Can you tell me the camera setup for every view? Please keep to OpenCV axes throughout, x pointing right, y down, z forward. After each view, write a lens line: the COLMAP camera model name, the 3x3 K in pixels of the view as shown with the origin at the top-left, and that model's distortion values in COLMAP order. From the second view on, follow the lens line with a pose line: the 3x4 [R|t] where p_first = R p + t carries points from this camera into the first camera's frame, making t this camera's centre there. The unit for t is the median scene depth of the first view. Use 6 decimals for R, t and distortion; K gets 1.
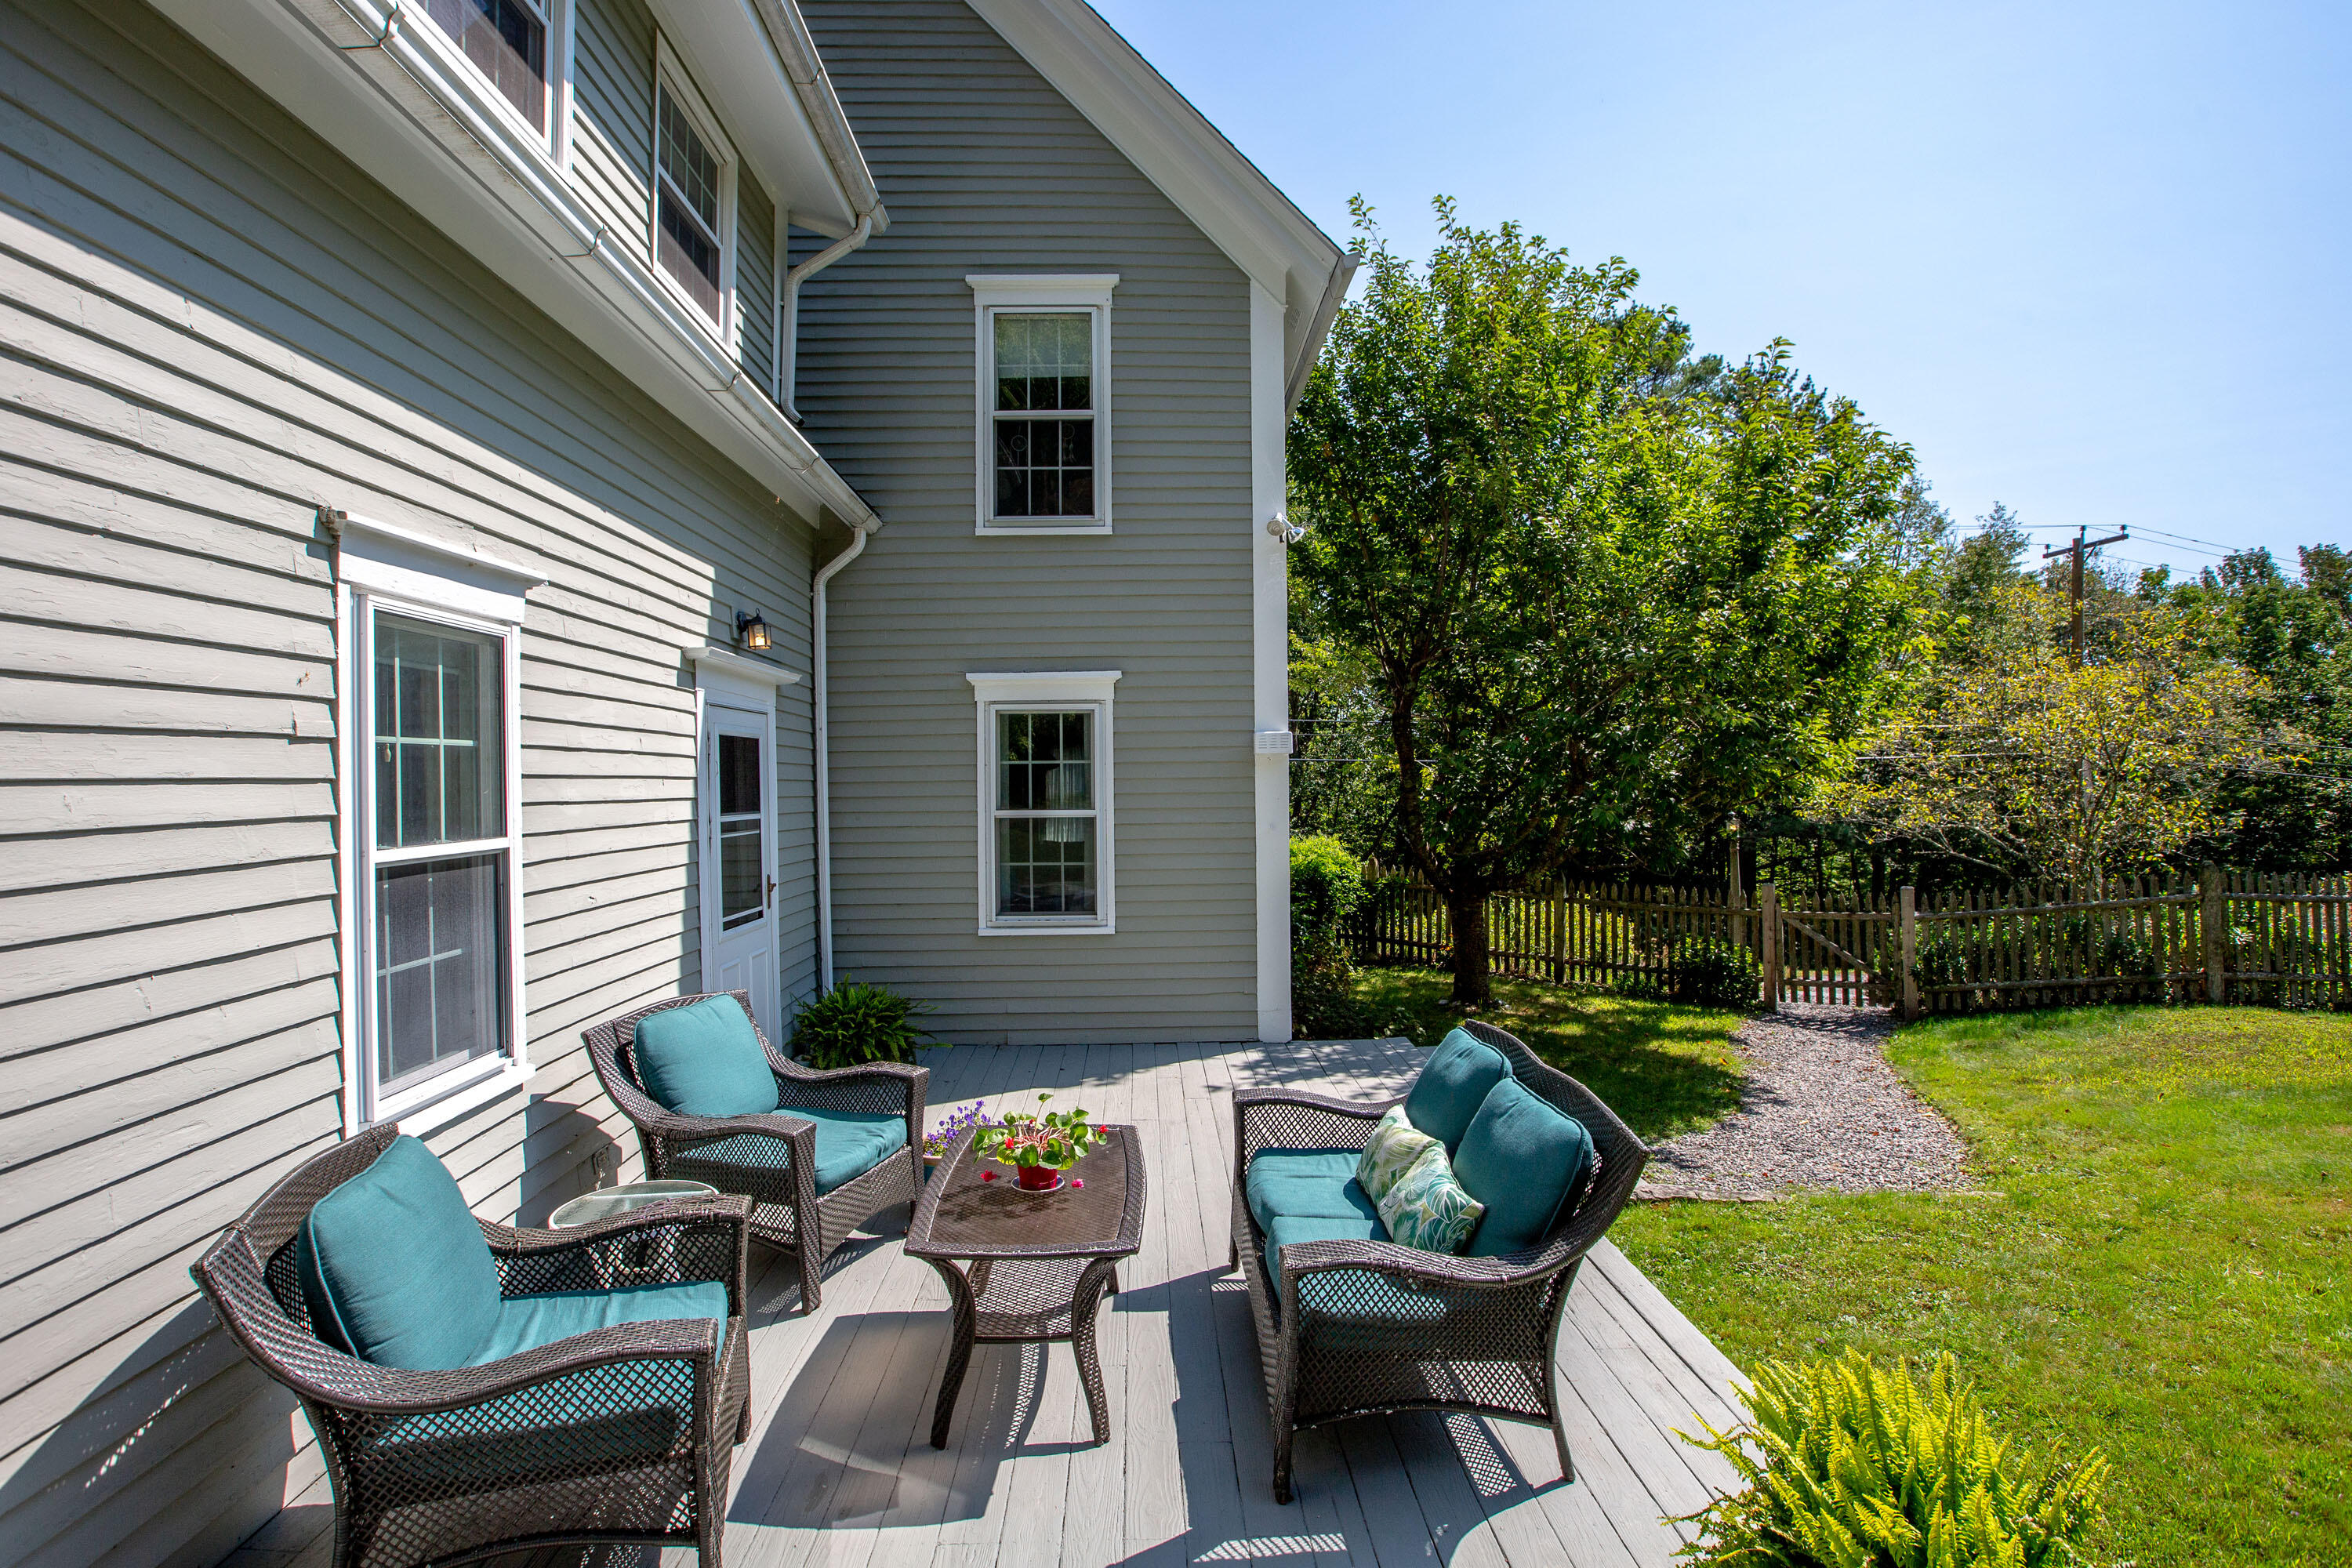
lens RADIAL K [[1128.3, 0, 1176.0], [0, 1128.3, 784.0], [0, 0, 1]] dist [0.000048, 0.000000]
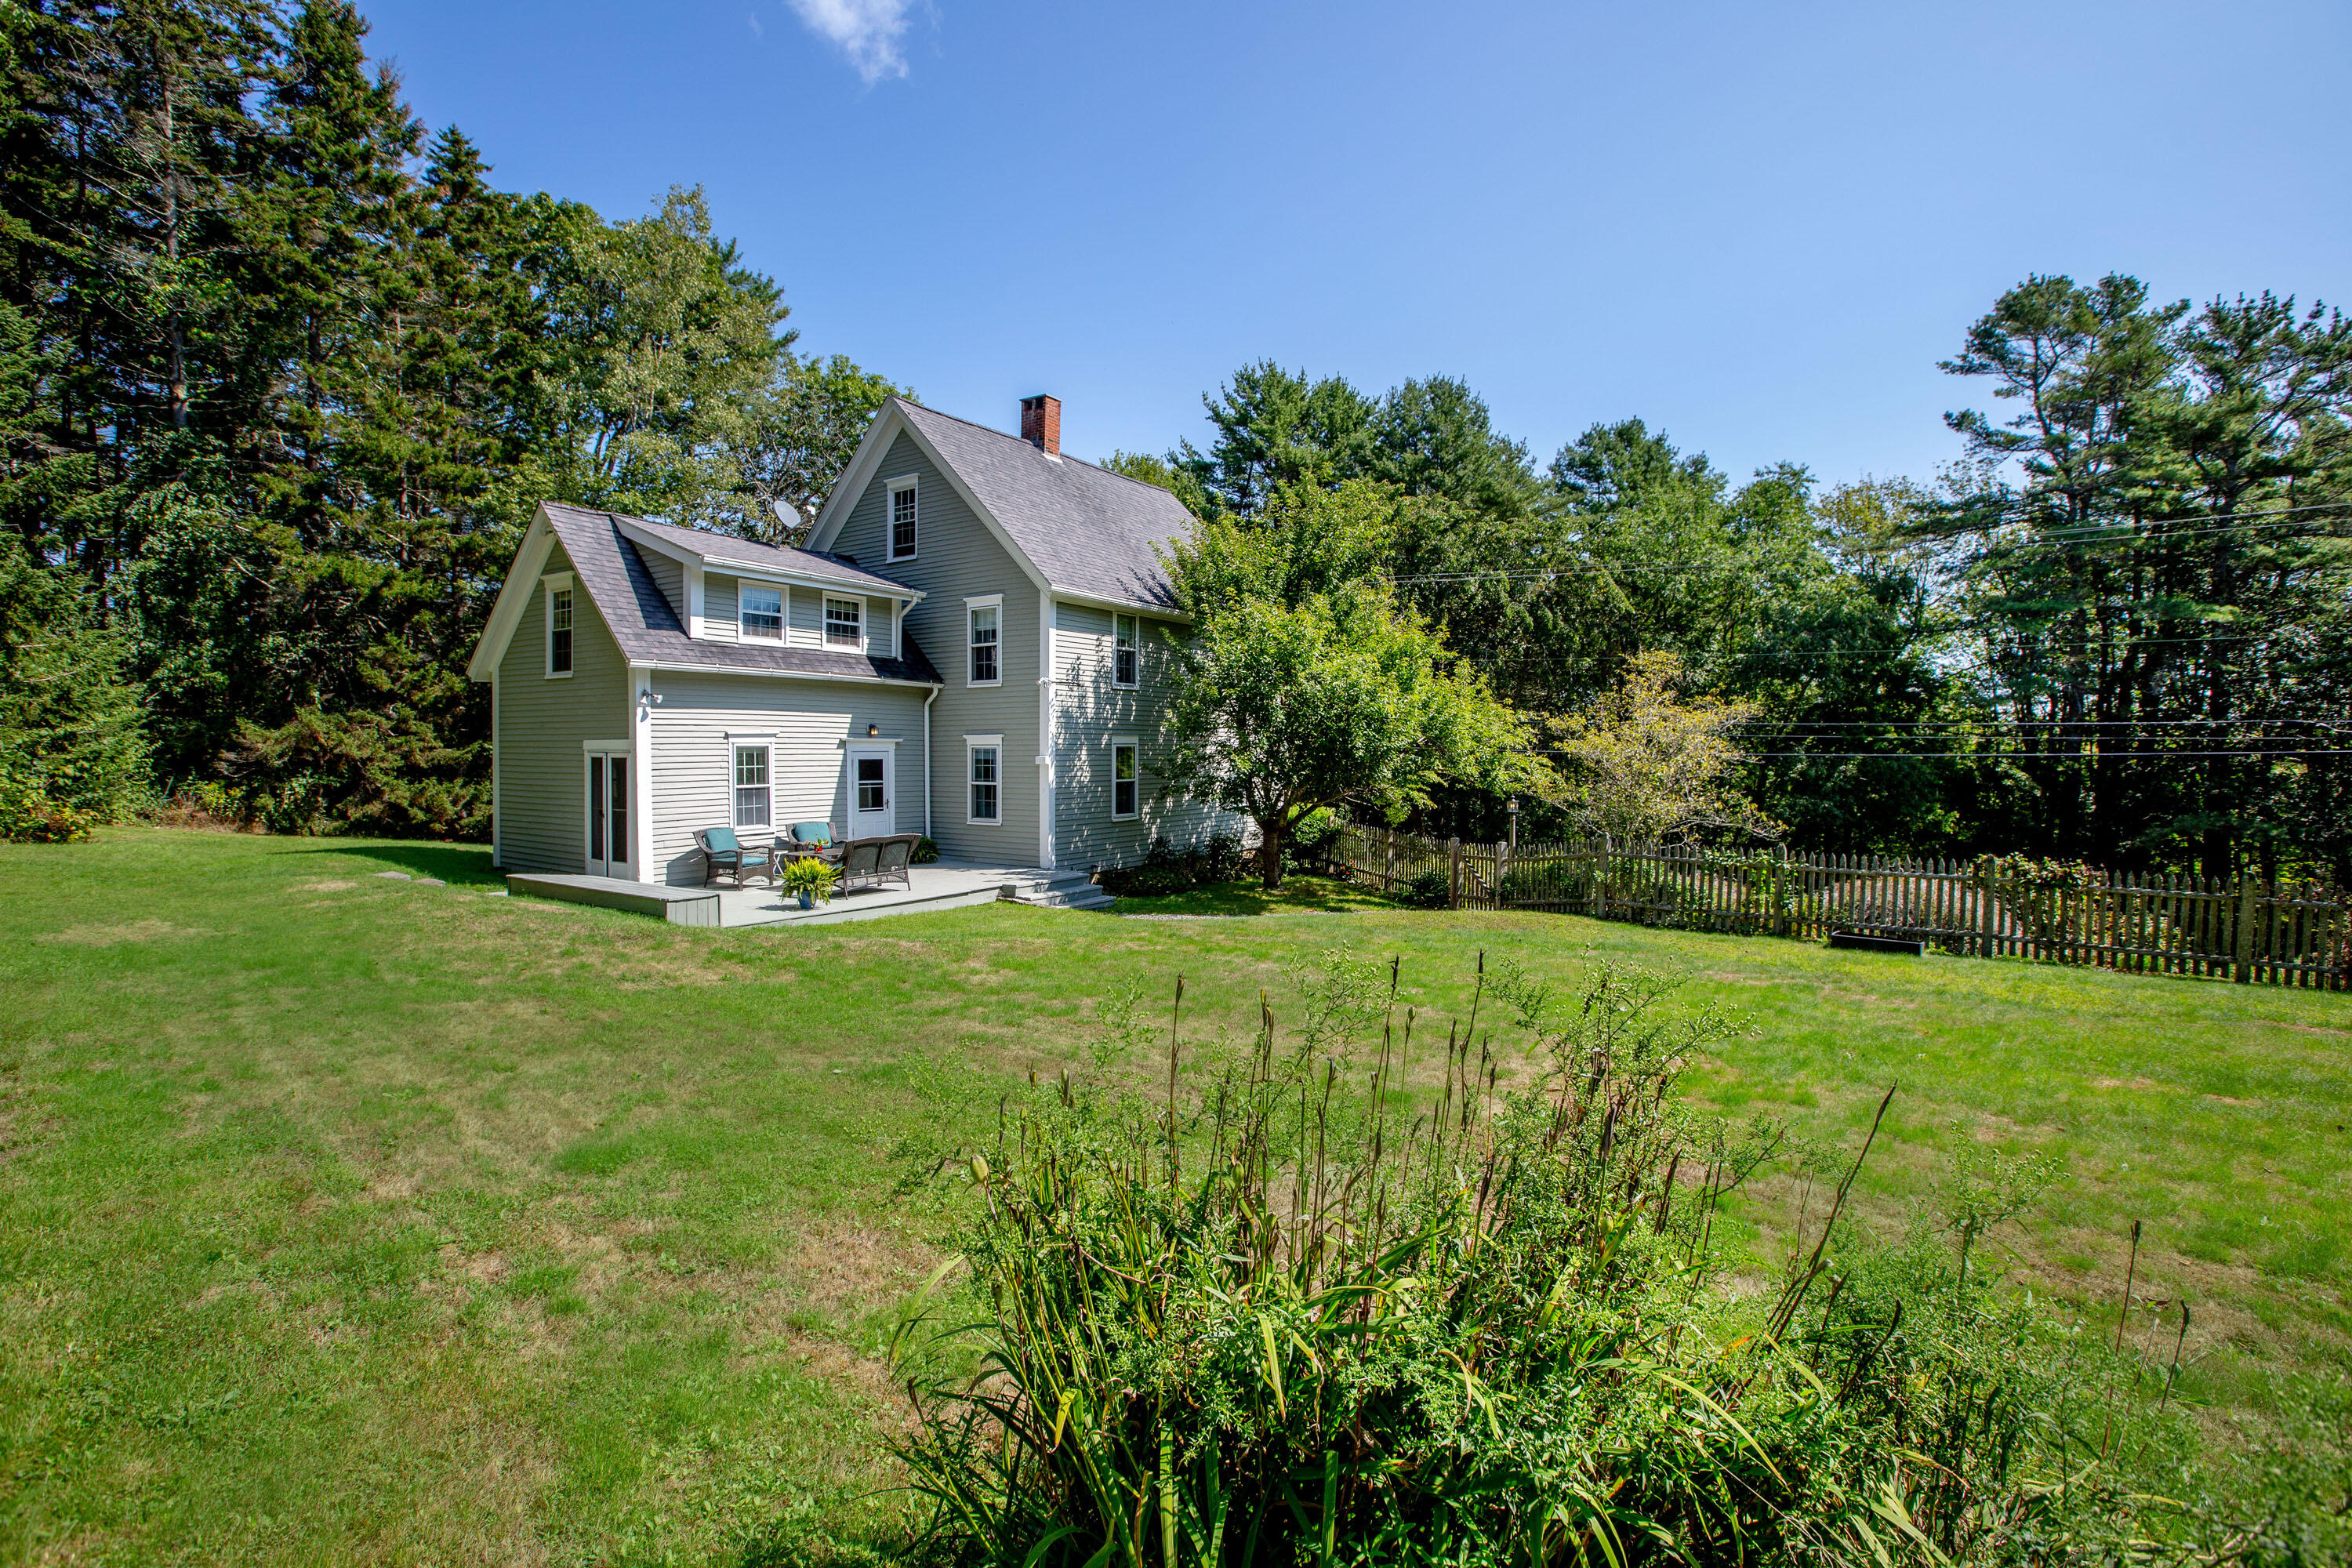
lens RADIAL K [[1097.0, 0, 1176.0], [0, 1097.0, 784.0], [0, 0, 1]] dist [-0.000735, -0.000408]
pose [[0.817214, 0.031158, -0.575492, 2.545711], [-0.013182, 0.999287, 0.035383, -0.104569], [0.576184, -0.021330, 0.817042, -1.355096]]
